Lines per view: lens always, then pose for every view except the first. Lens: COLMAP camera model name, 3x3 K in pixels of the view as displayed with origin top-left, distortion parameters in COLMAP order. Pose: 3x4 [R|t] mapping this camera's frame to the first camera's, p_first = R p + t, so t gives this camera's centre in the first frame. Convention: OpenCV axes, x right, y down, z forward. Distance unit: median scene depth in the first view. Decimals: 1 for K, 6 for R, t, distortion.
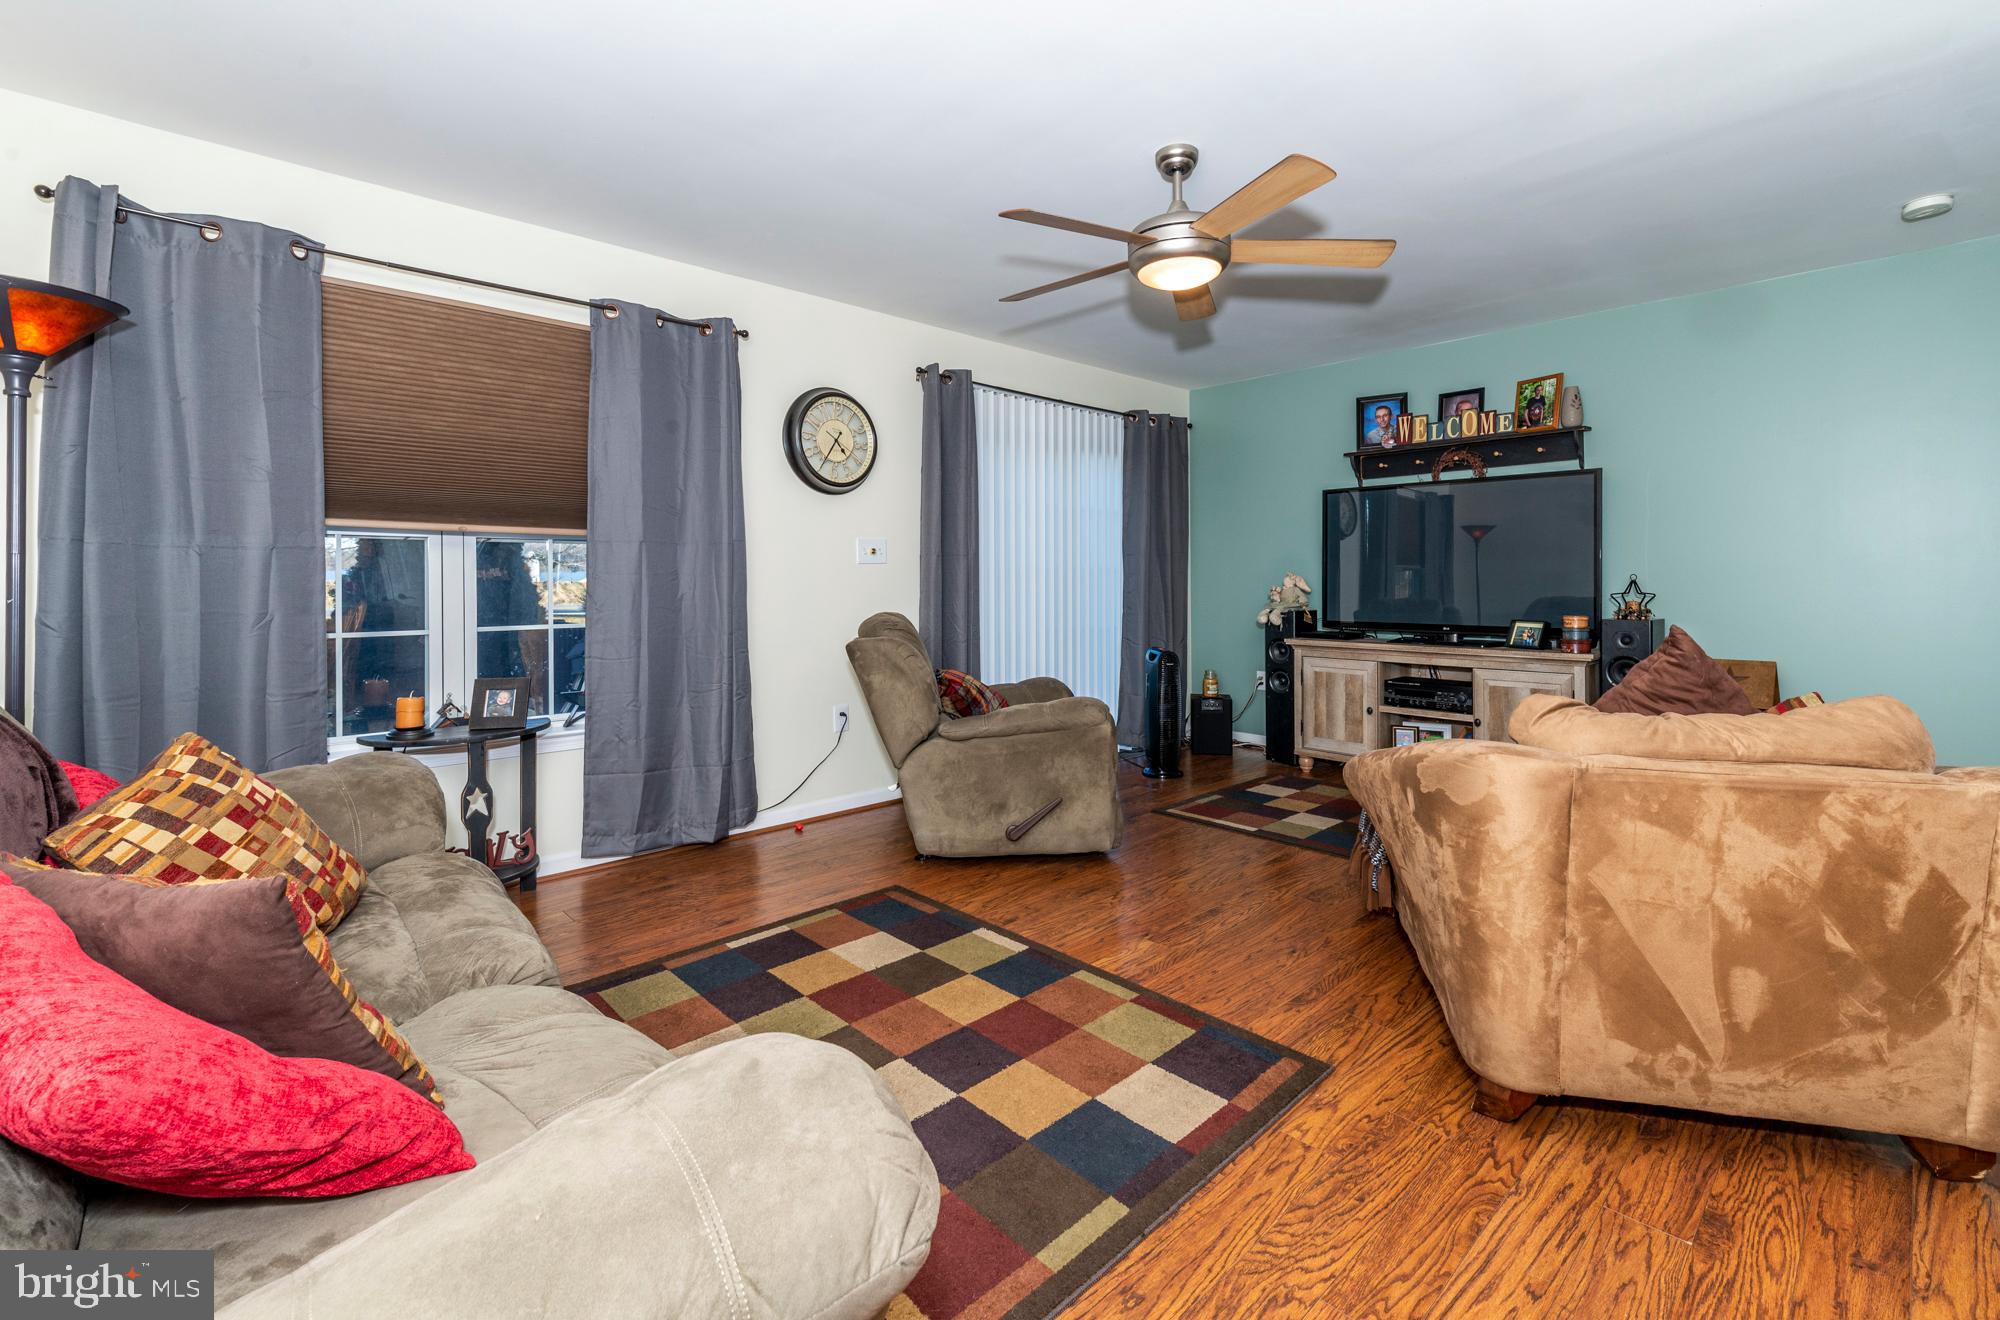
lens RADIAL K [[870.3, 0, 1000.8], [0, 870.3, 580.4], [0, 0, 1]] dist [0.001856, 0.000522]
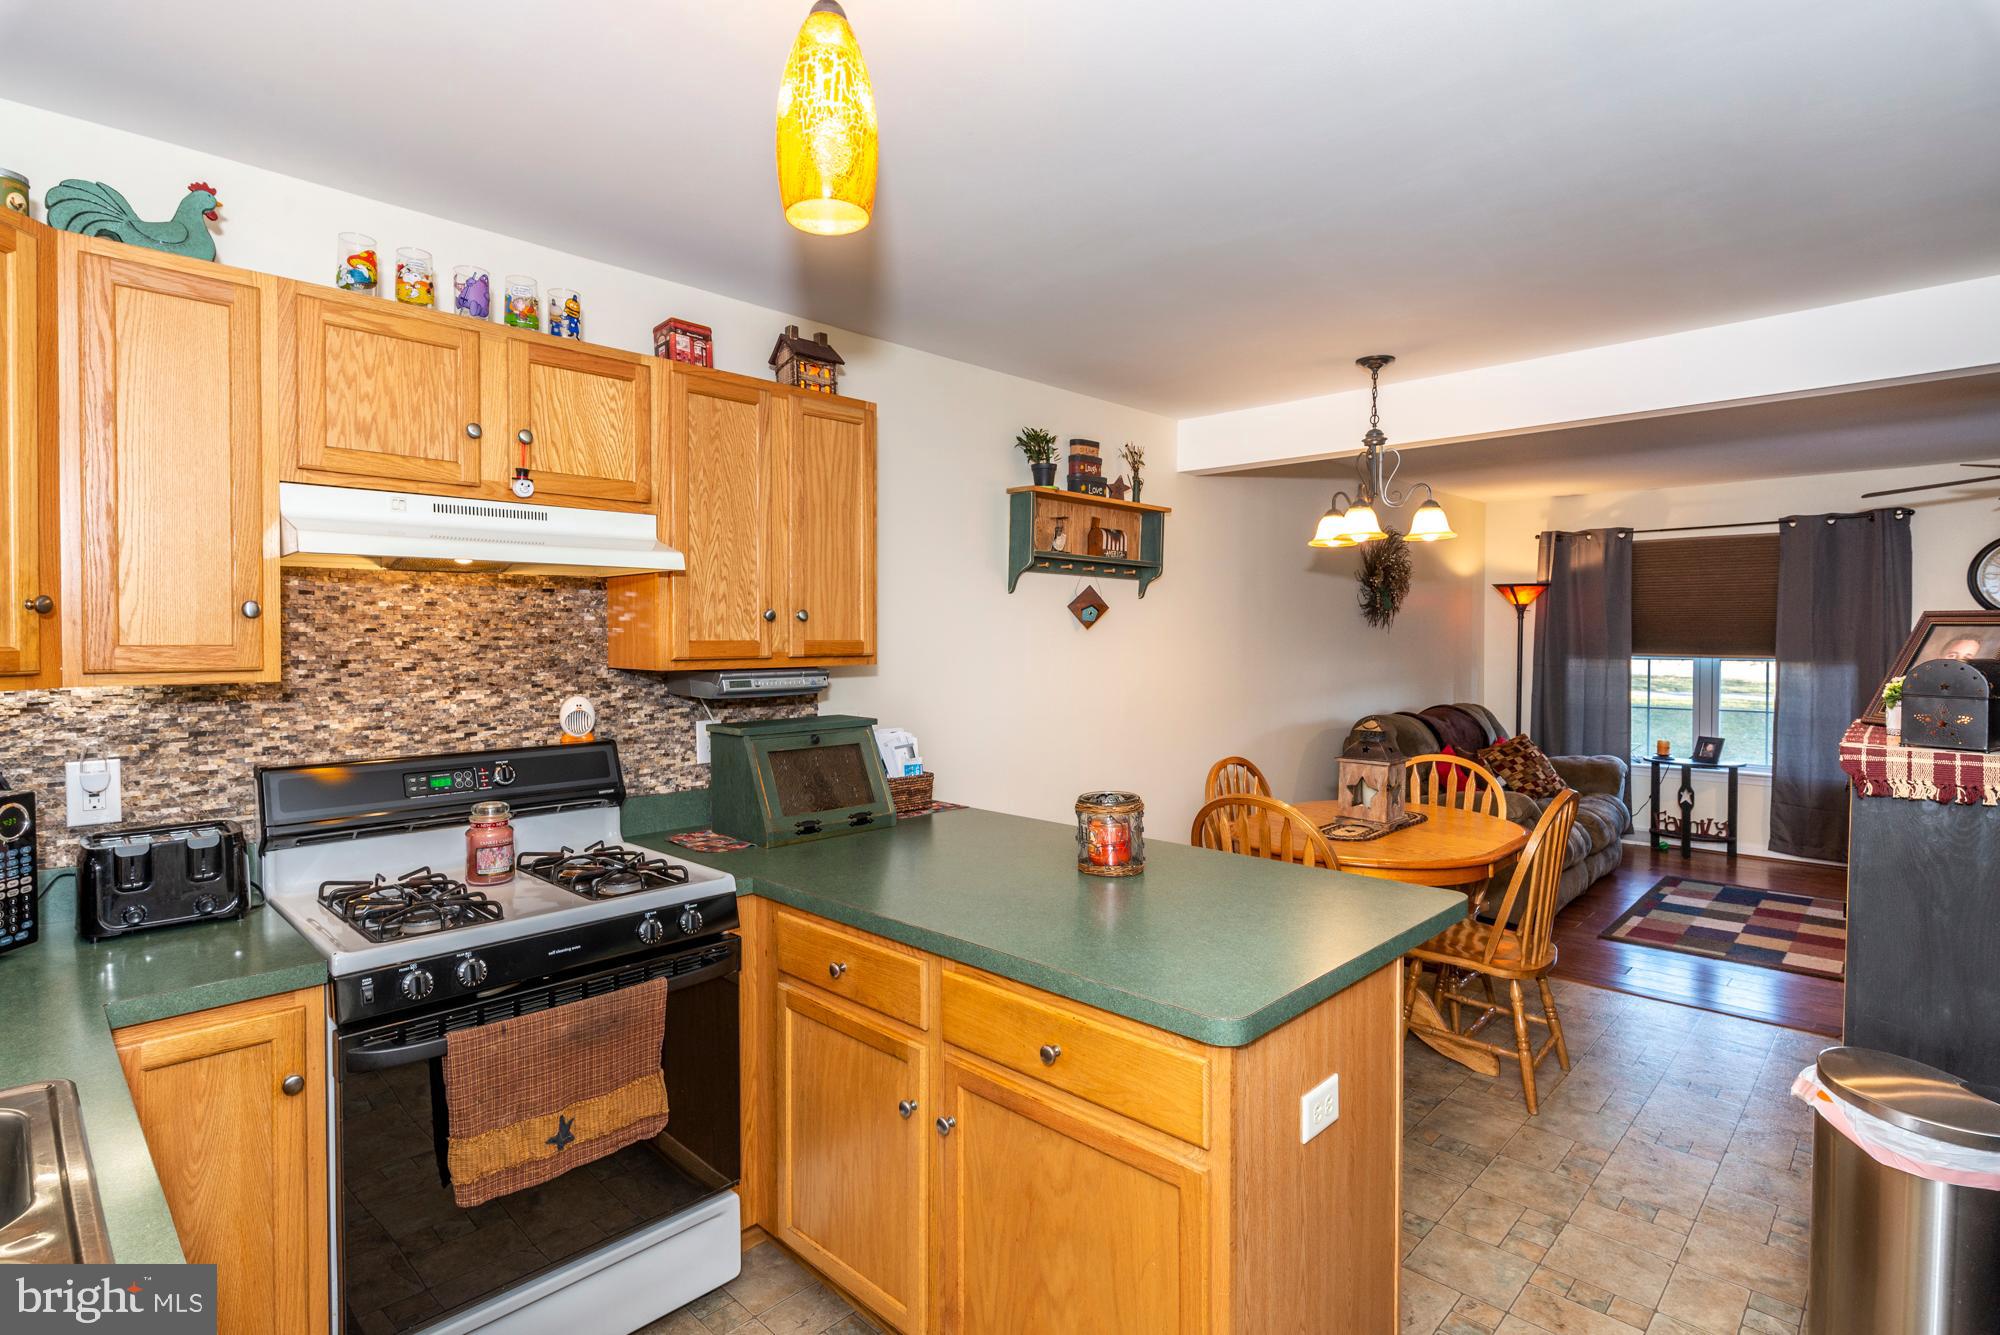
lens RADIAL K [[986.7, 0, 1004.9], [0, 986.7, 649.6], [0, 0, 1]] dist [-0.002189, -0.001550]
pose [[0.050262, 0.018261, -0.998569, 1.328286], [-0.002100, 0.999833, 0.018178, -0.101532], [0.998734, 0.001183, 0.050291, -0.569579]]
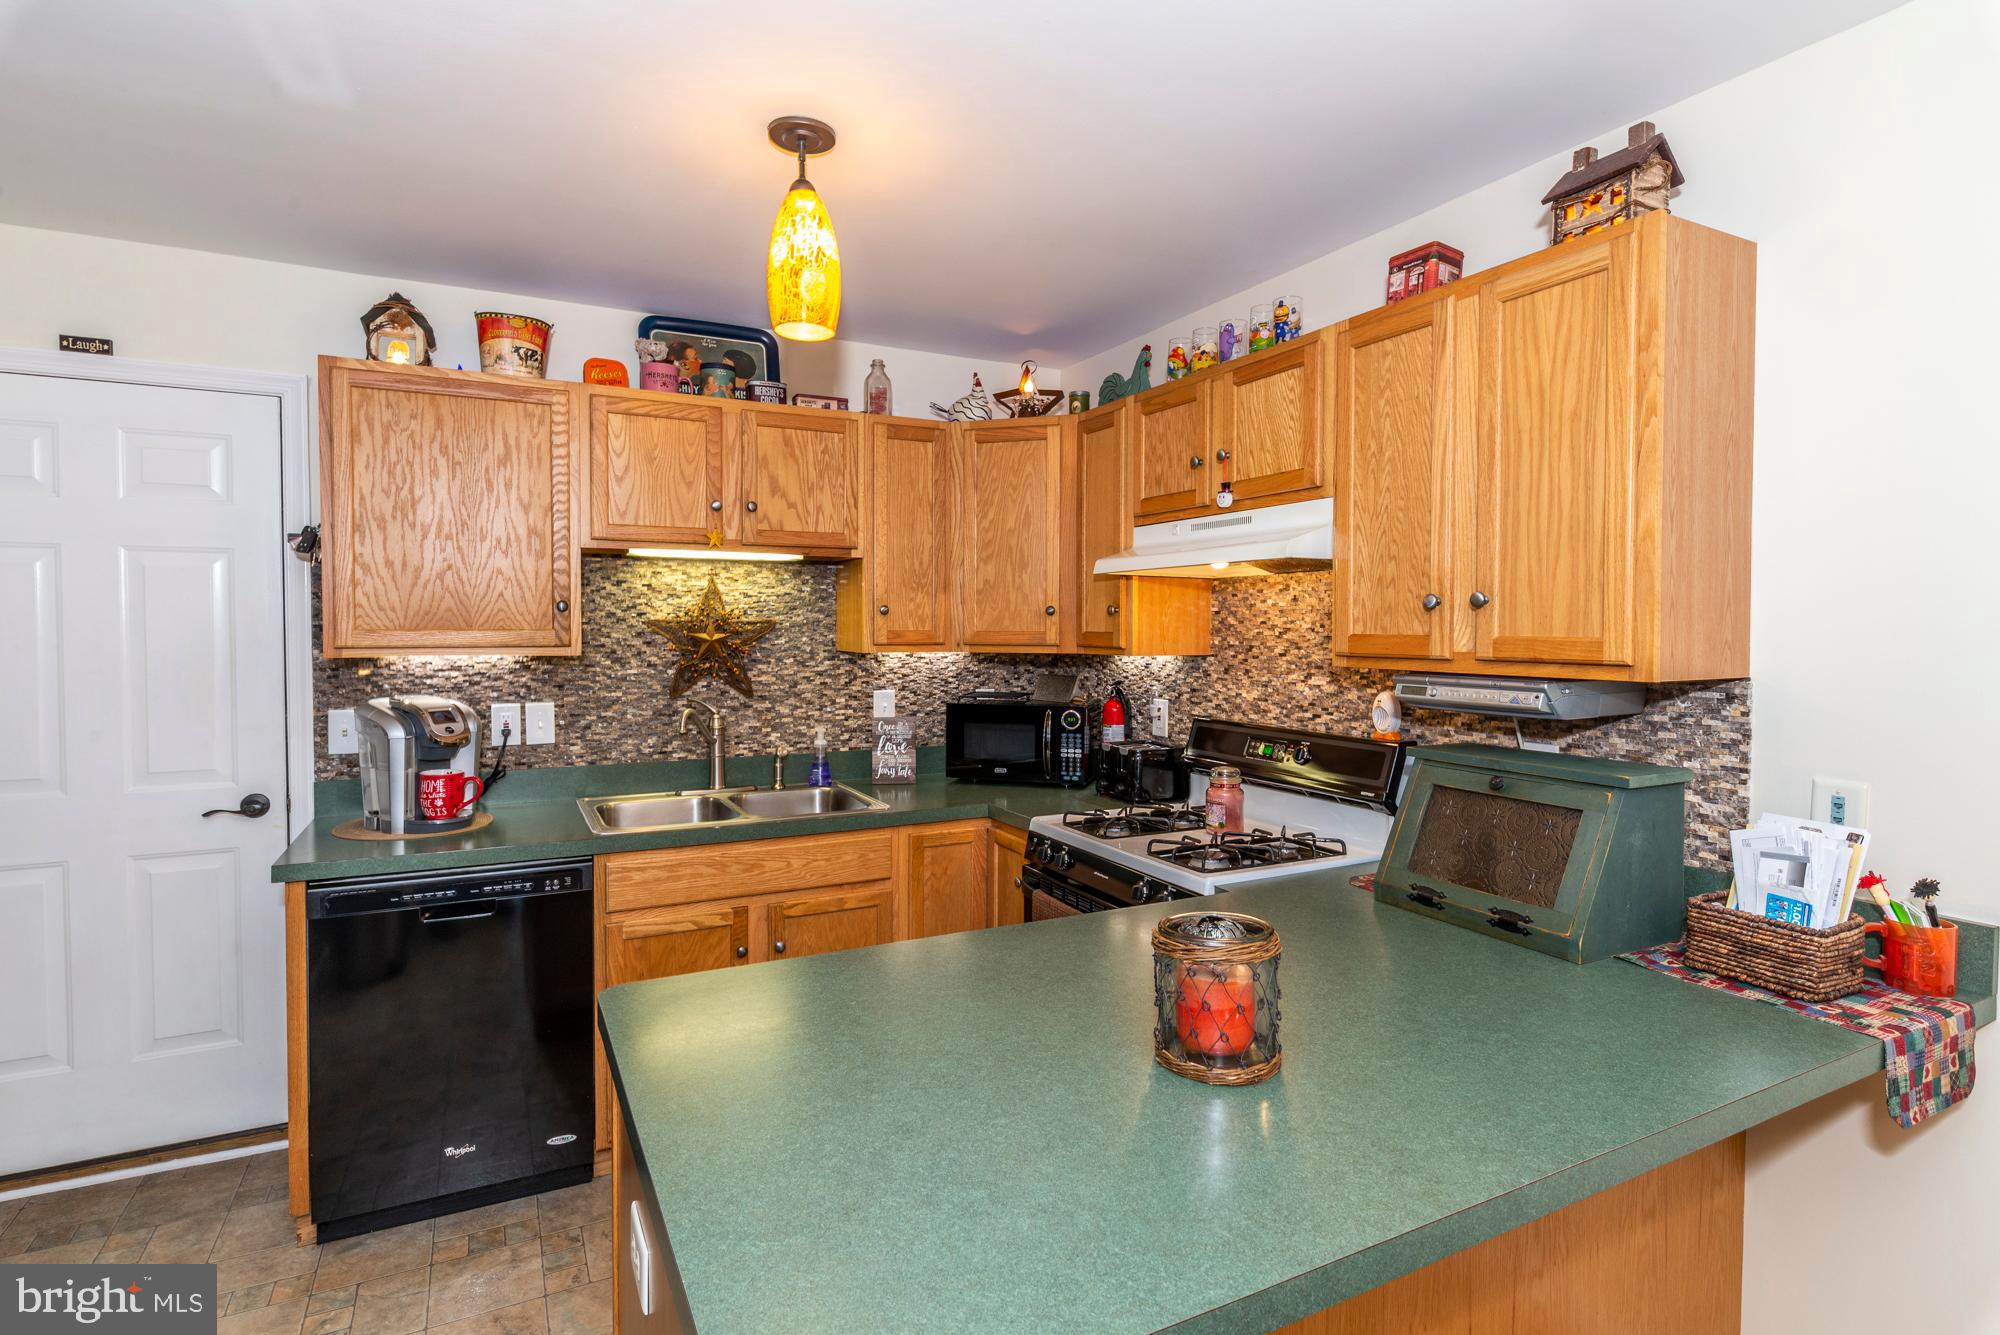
lens RADIAL K [[986.7, 0, 992.3], [0, 986.7, 646.6], [0, 0, 1]] dist [-0.002189, -0.001550]
pose [[-0.961031, -0.004161, 0.276410, 0.643542], [0.002605, 0.999706, 0.024109, -0.102195], [-0.276429, 0.023889, -0.960737, -0.095882]]
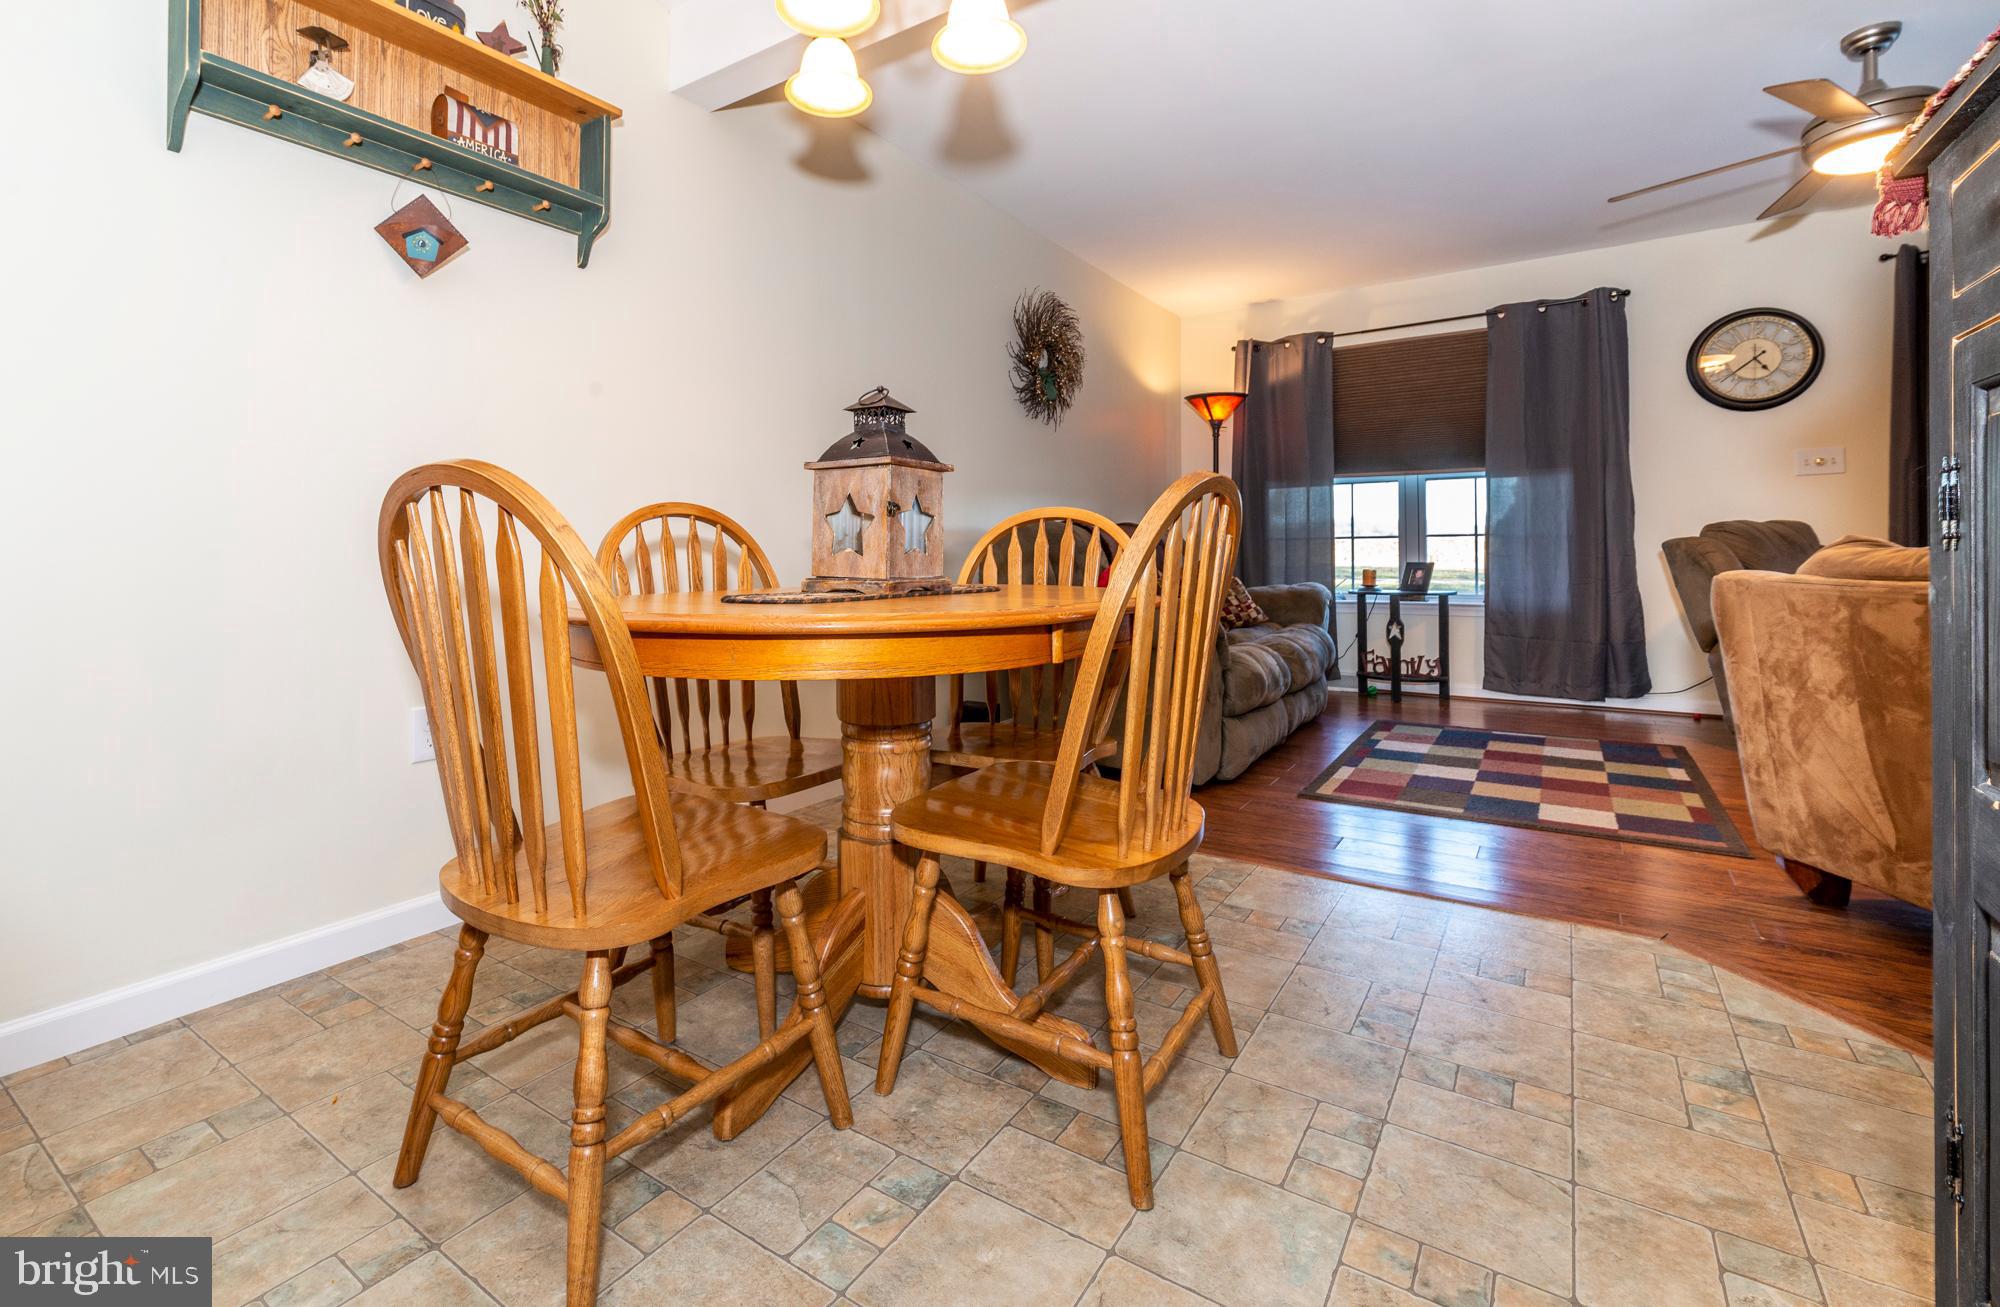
lens RADIAL K [[881.3, 0, 952.5], [0, 881.3, 553.3], [0, 0, 1]] dist [0.002301, -0.001374]
pose [[0.206720, -0.001439, -0.978399, 0.786649], [0.004982, 0.999988, -0.000419, 0.081924], [0.978387, -0.004787, 0.206725, -0.186076]]
